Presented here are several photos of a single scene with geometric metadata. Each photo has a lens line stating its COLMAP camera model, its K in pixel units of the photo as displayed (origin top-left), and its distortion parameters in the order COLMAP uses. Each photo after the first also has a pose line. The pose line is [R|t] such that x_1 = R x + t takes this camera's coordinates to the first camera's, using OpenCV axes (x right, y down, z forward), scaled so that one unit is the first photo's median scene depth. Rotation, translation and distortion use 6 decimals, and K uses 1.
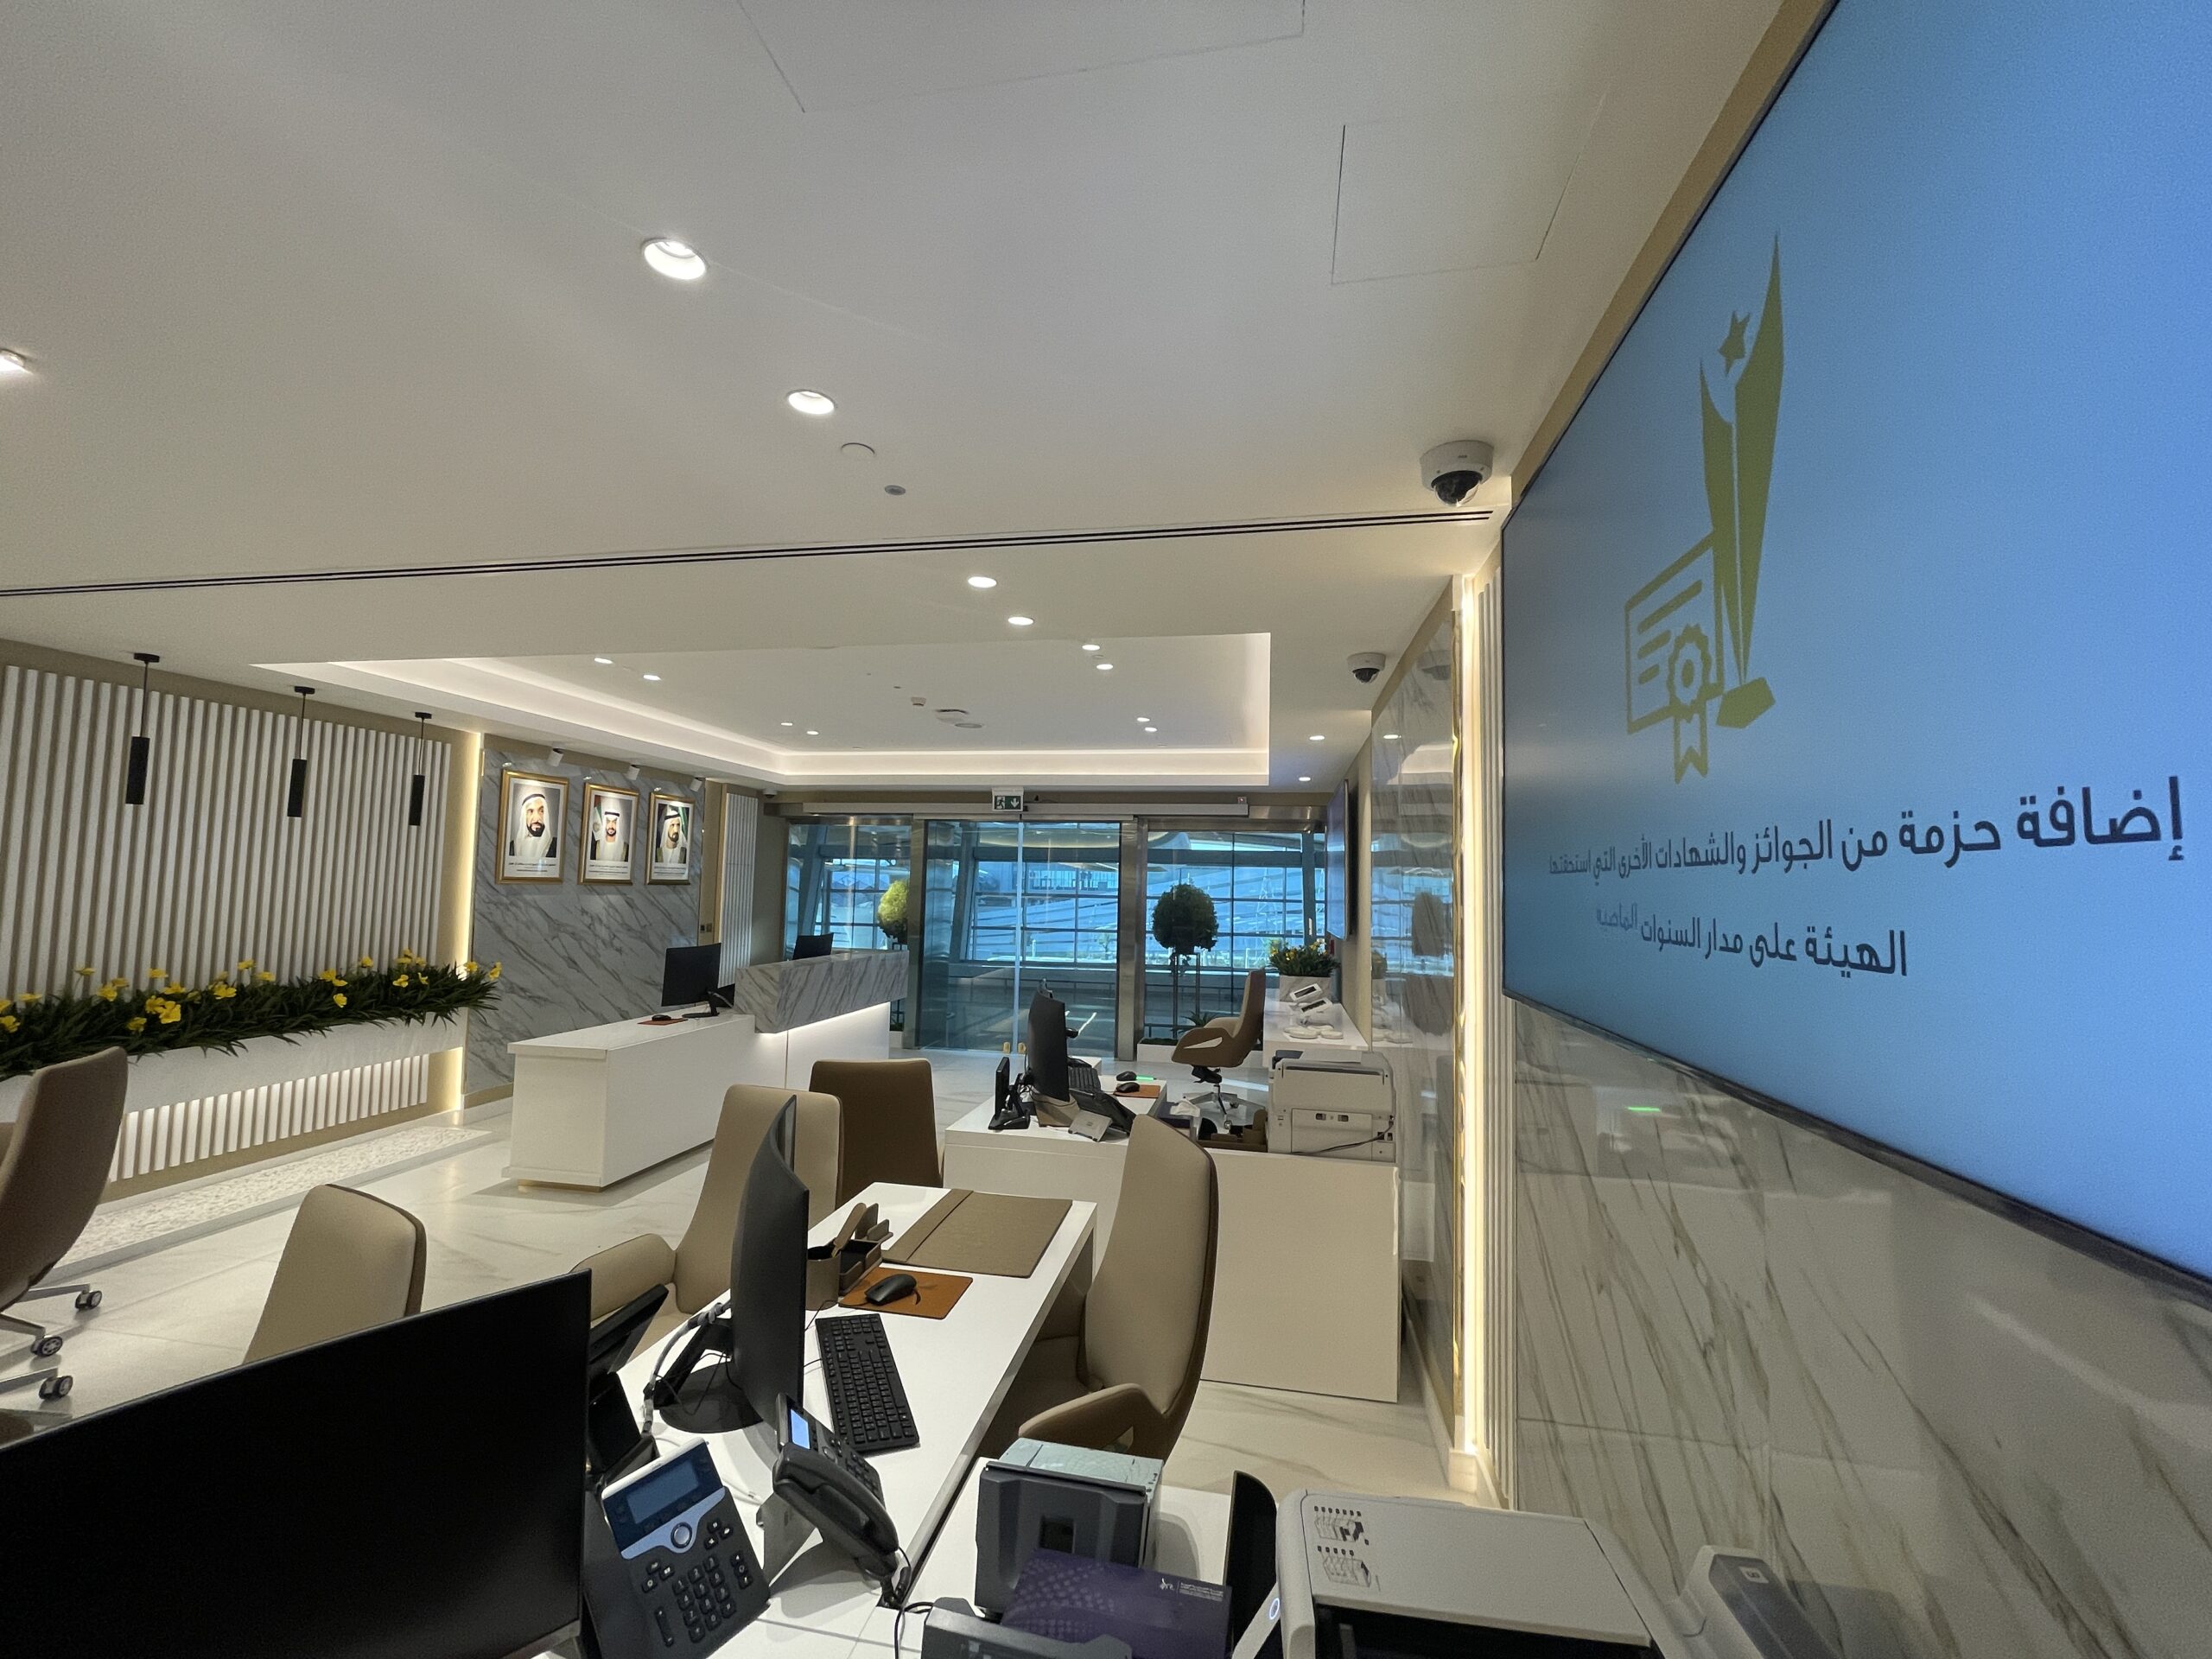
lens RADIAL K [[896.6, 0, 1114.5], [0, 896.6, 836.9], [0, 0, 1]] dist [-0.004027, 0.002237]
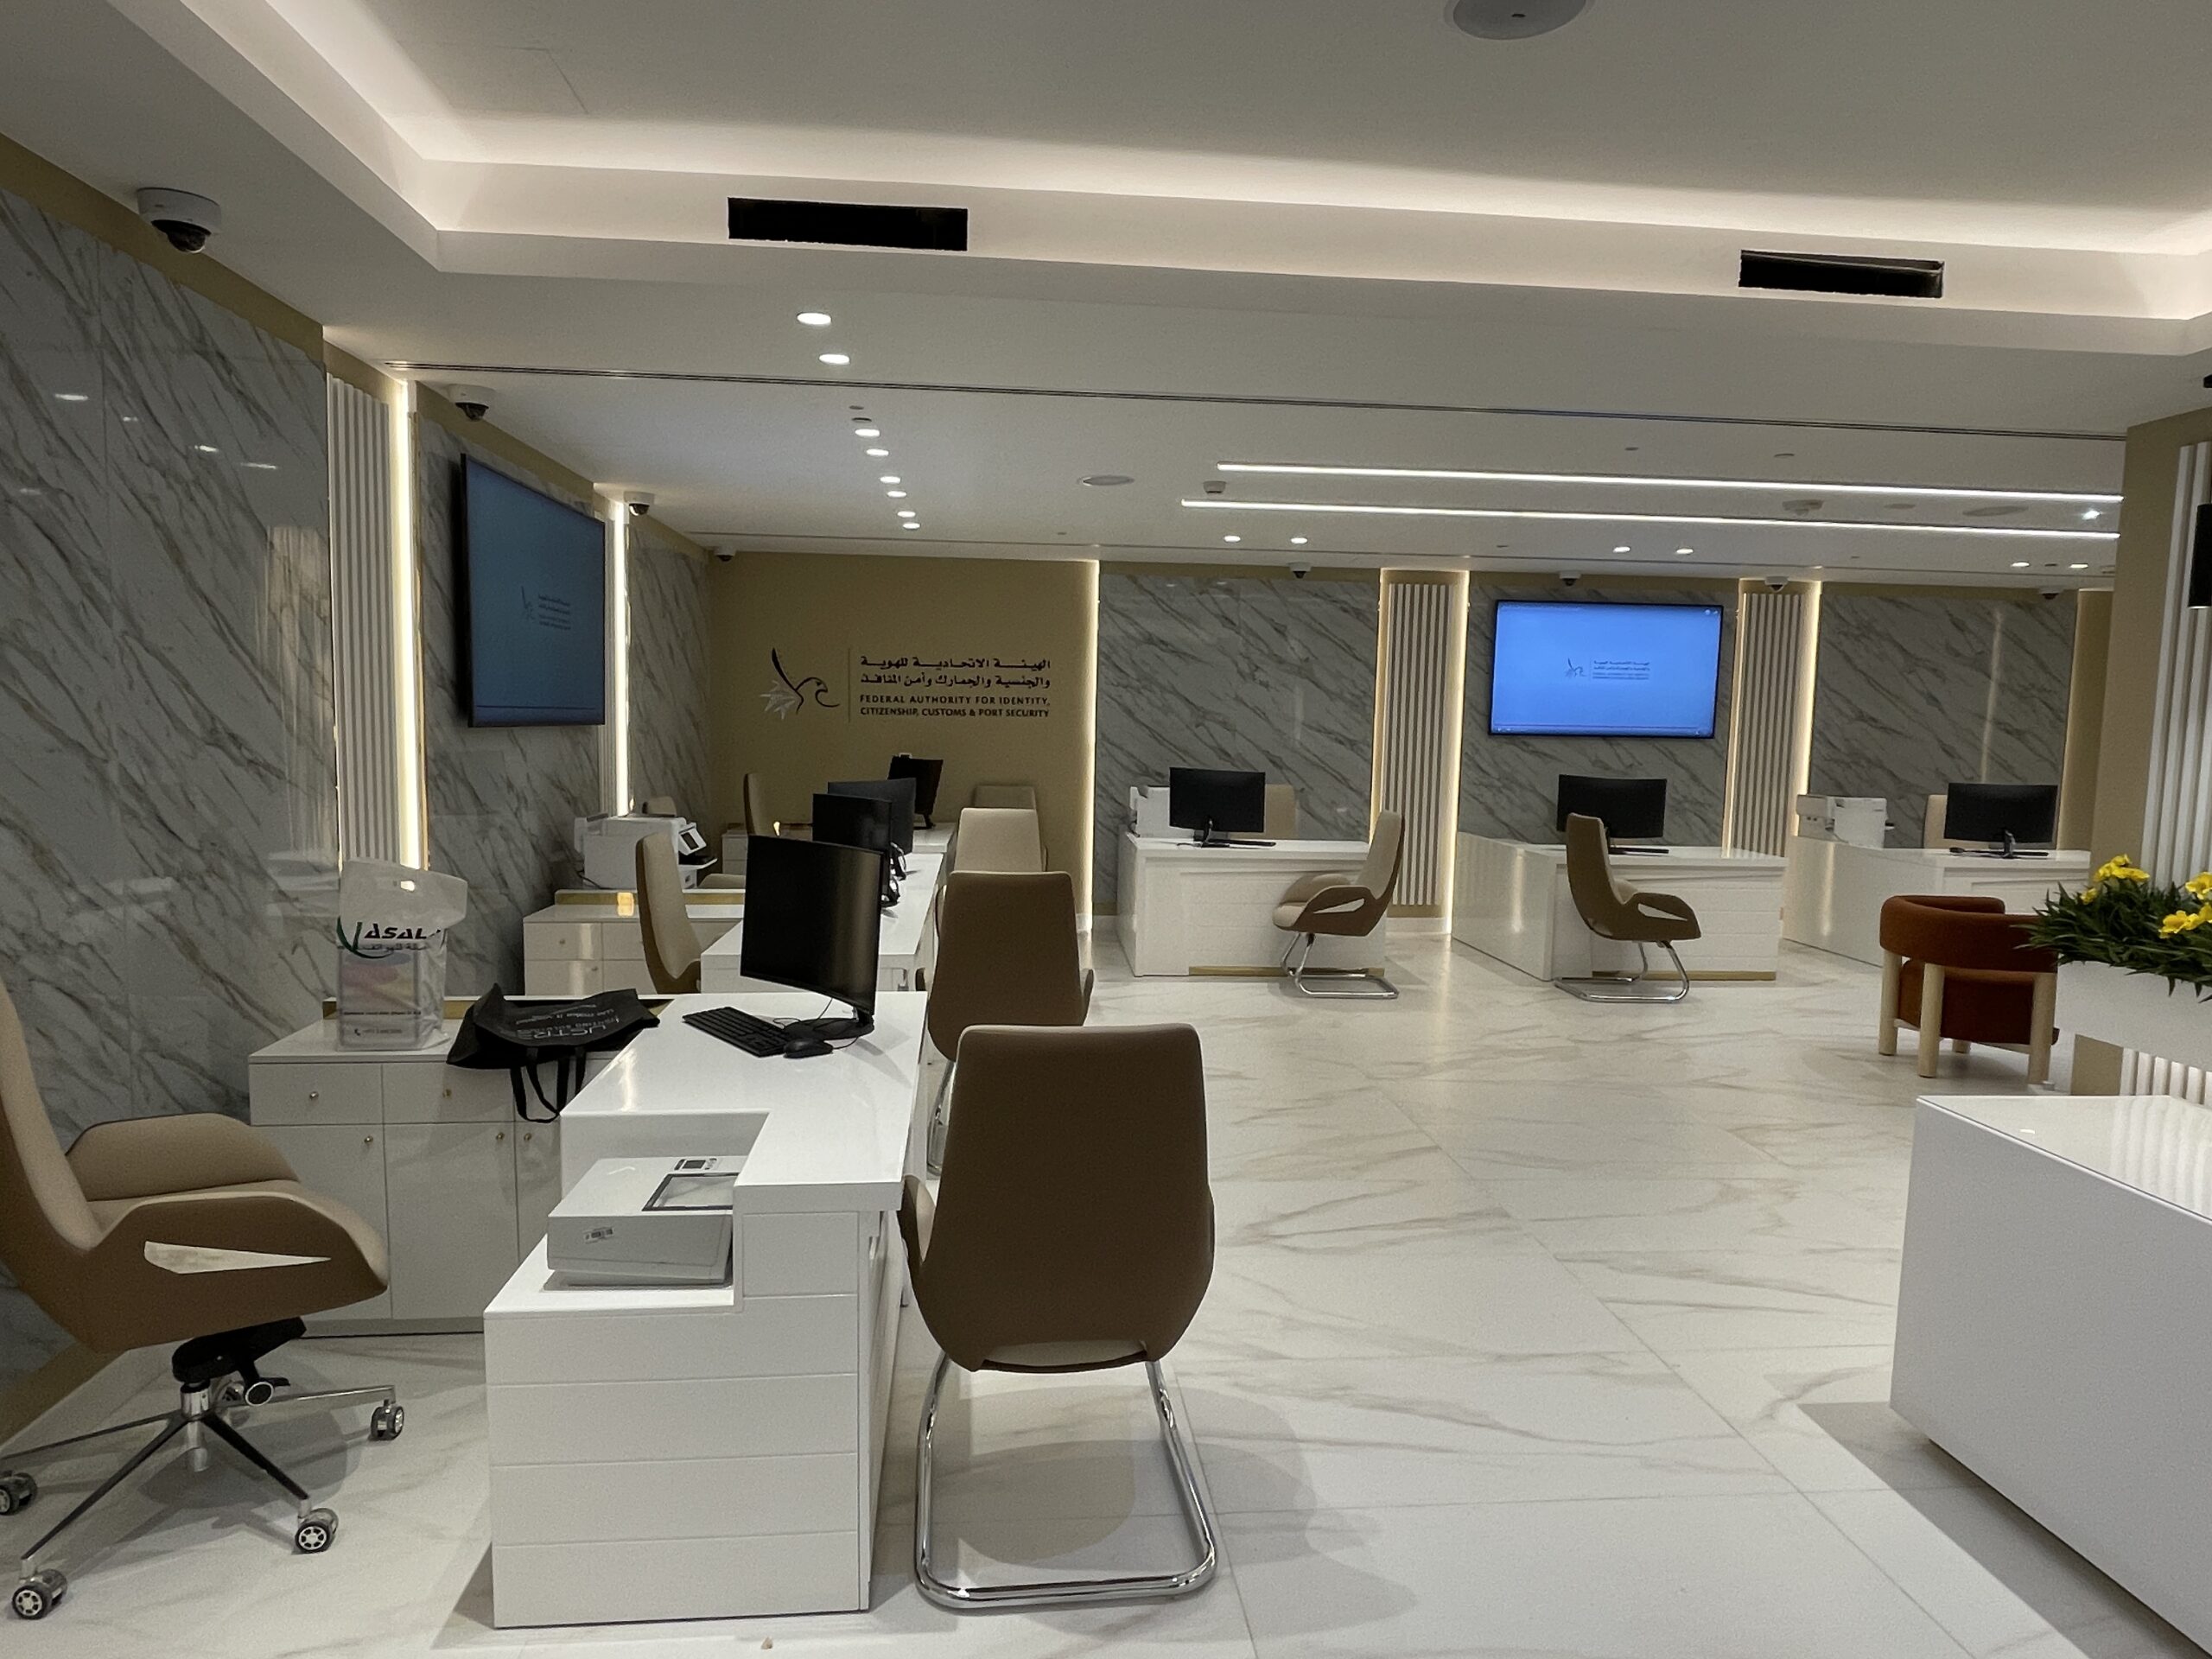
lens RADIAL K [[1328.7, 0, 1109.3], [0, 1328.7, 834.7], [0, 0, 1]] dist [0.002998, -0.012015]
pose [[-0.964605, -0.021292, -0.262838, -0.030196], [-0.029343, 0.999212, 0.026743, 0.081350], [0.262061, 0.033509, -0.964469, 1.088535]]
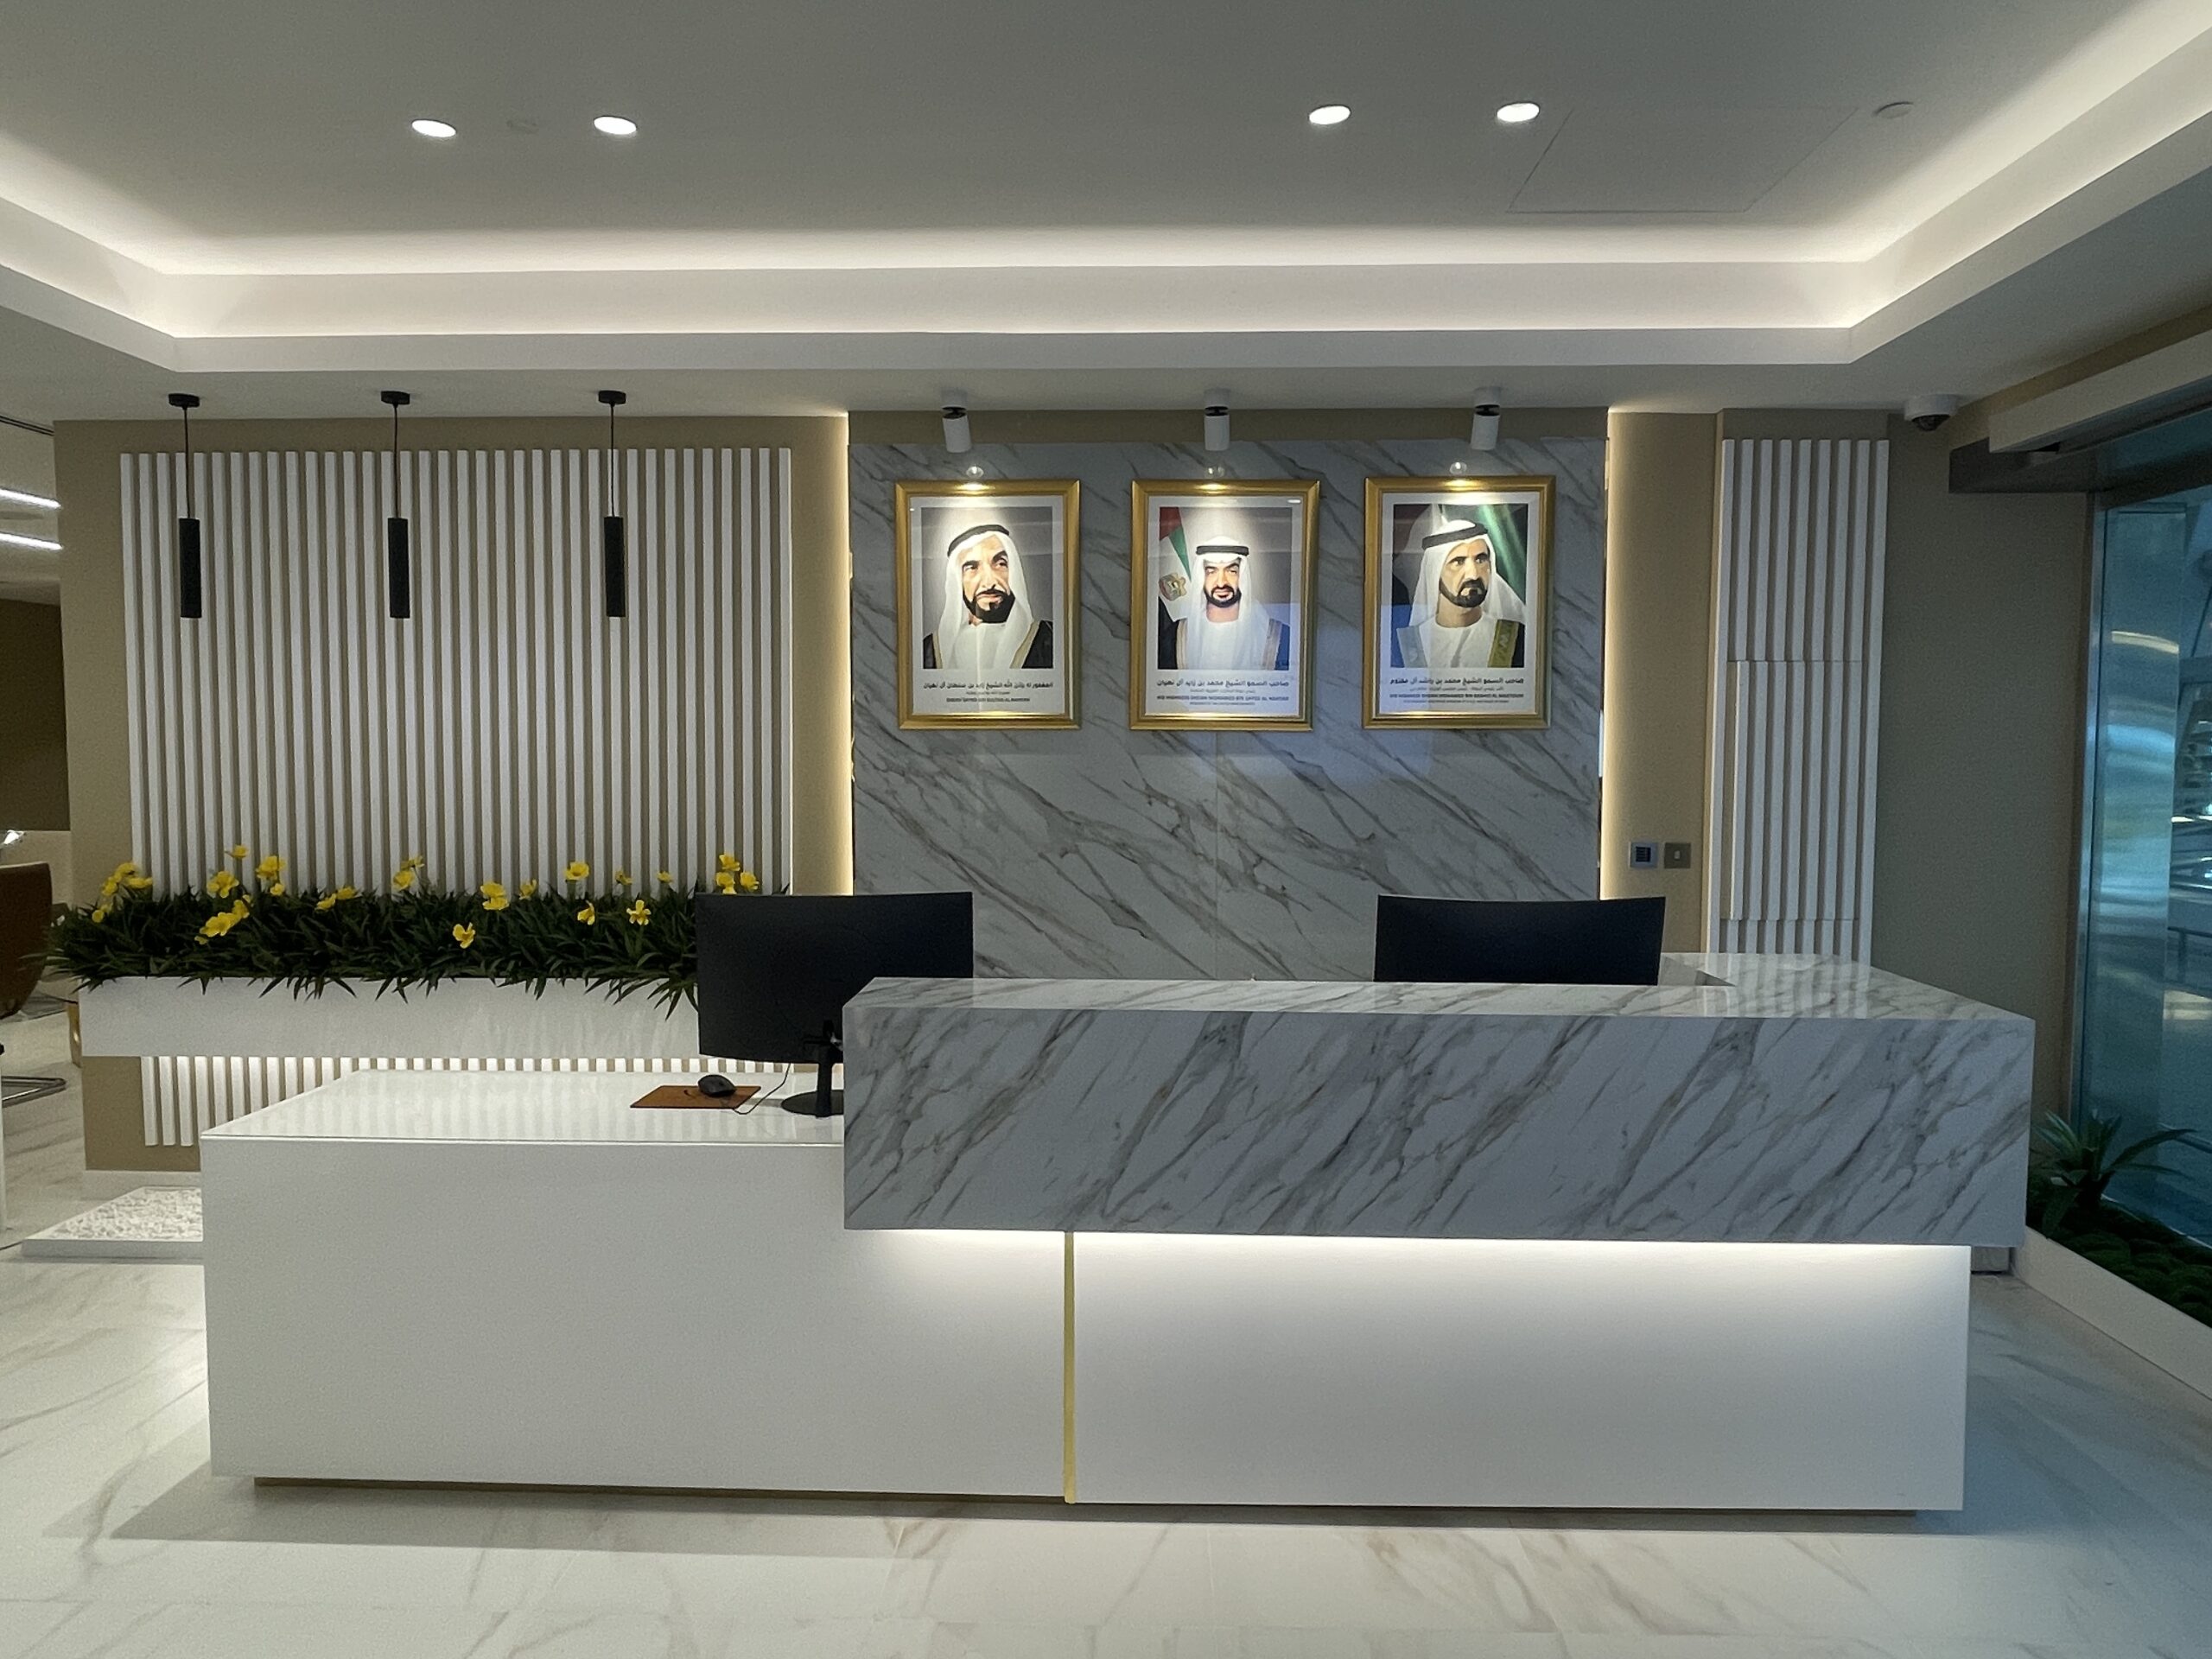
lens RADIAL K [[1431.2, 0, 1109.8], [0, 1431.2, 836.4], [0, 0, 1]] dist [0.005029, -0.015996]
pose [[0.138921, 0.043585, -0.989344, 0.068534], [0.059111, 0.996885, 0.052218, 0.072095], [0.988538, -0.065735, 0.135912, 0.959908]]
